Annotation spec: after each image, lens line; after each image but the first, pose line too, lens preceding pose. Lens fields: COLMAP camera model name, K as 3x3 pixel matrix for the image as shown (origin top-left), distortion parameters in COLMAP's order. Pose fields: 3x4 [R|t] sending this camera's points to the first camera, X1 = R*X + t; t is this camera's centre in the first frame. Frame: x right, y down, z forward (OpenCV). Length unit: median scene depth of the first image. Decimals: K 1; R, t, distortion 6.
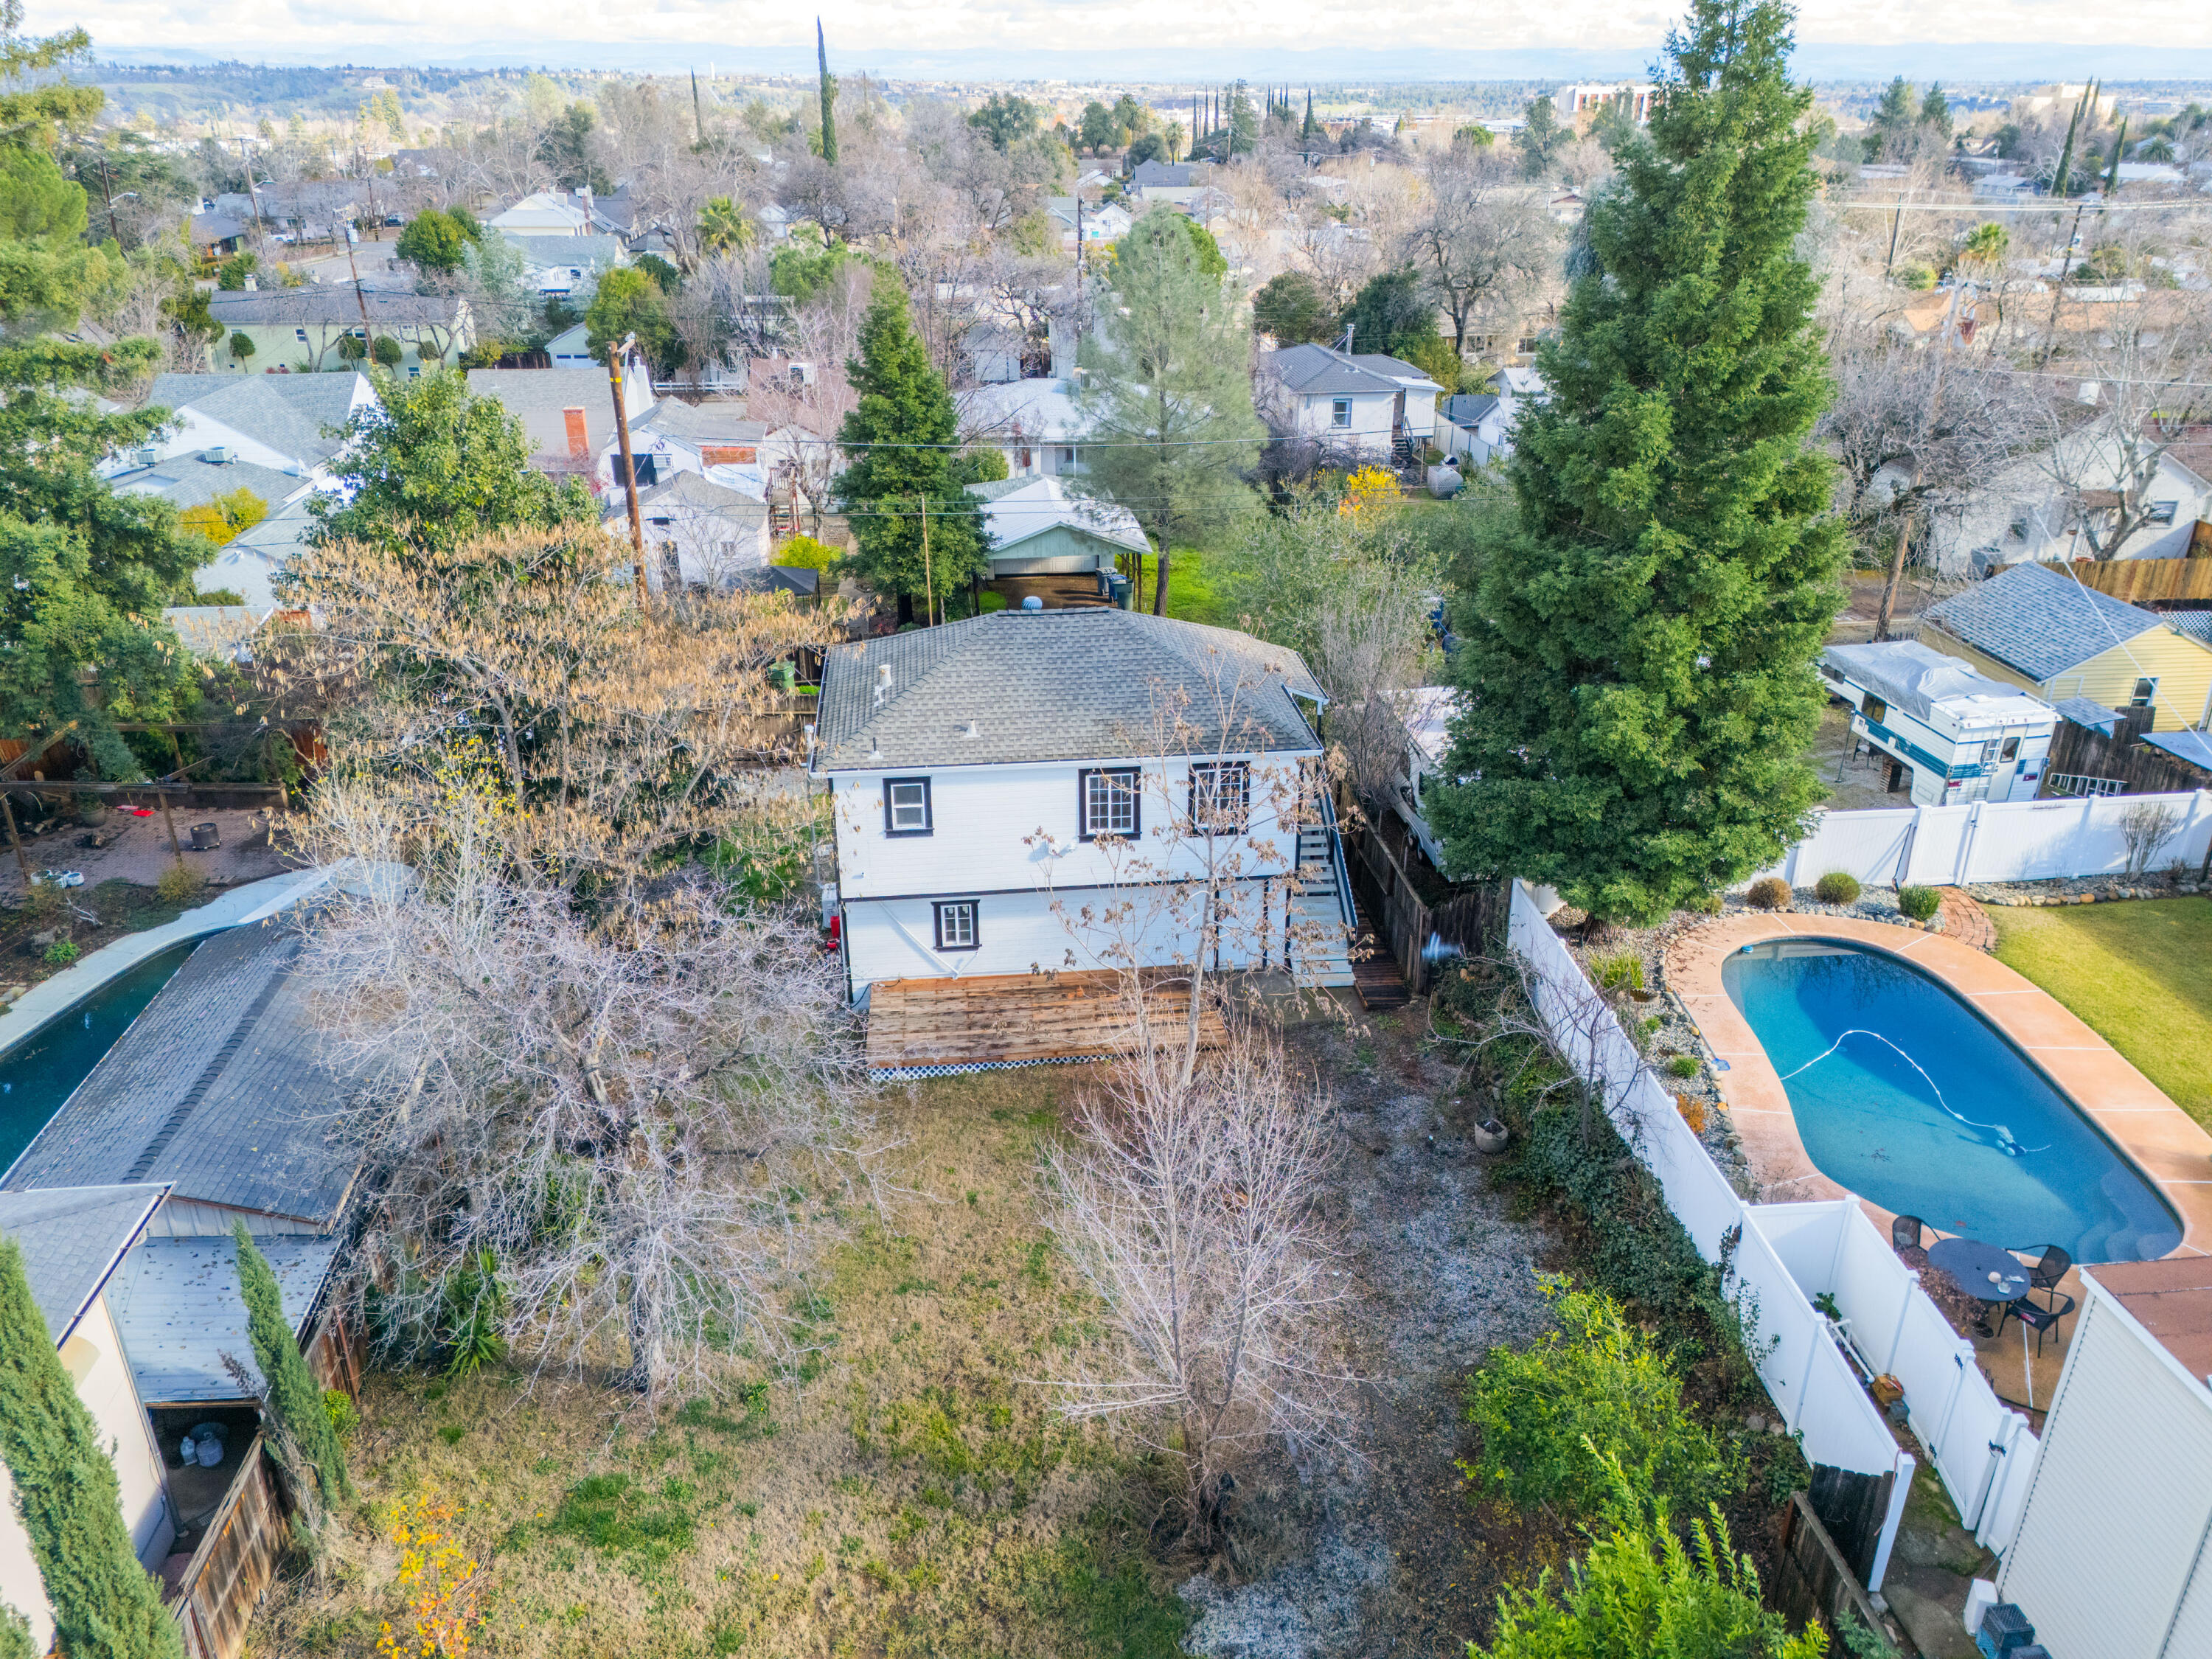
lens RADIAL K [[1609.1, 0, 1111.7], [0, 1609.1, 832.2], [0, 0, 1]] dist [0.006403, -0.022428]
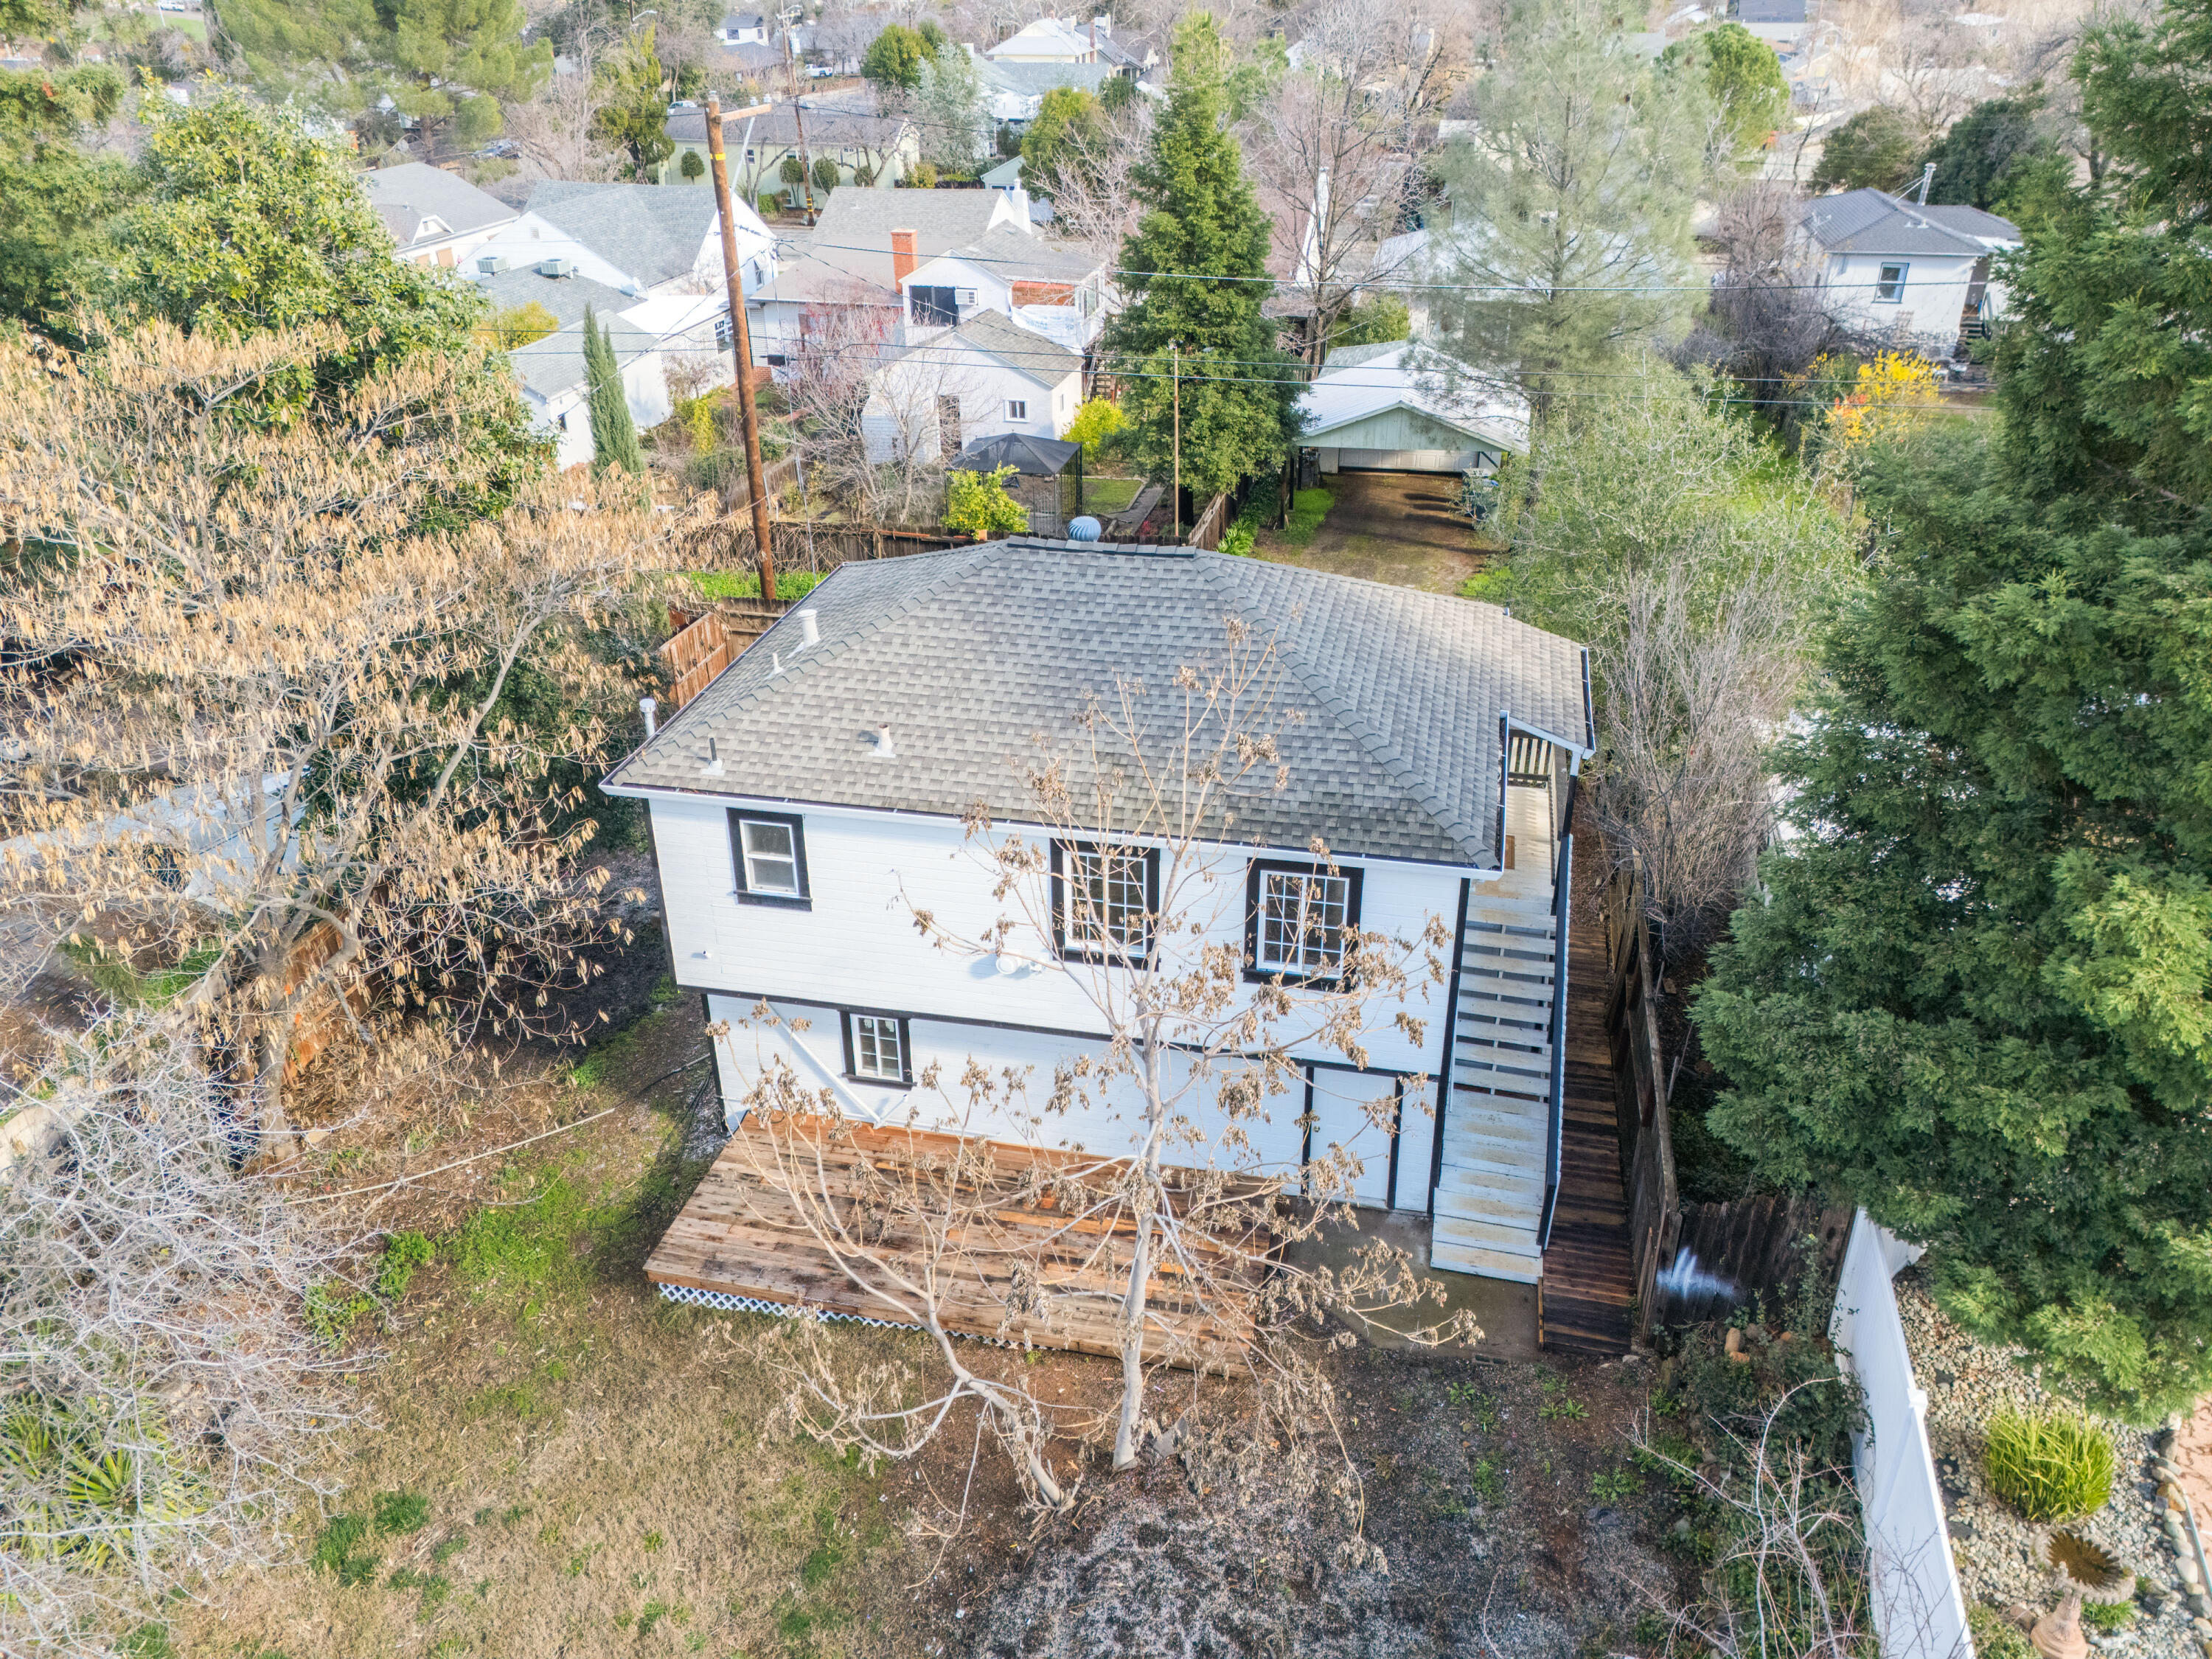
lens RADIAL K [[1609.1, 0, 1097.4], [0, 1609.1, 819.6], [0, 0, 1]] dist [0.006403, -0.022428]
pose [[0.940831, 0.148223, -0.304742, 0.154364], [-0.127085, 0.987964, 0.088182, -0.091065], [0.314145, -0.044236, 0.948344, 0.442911]]
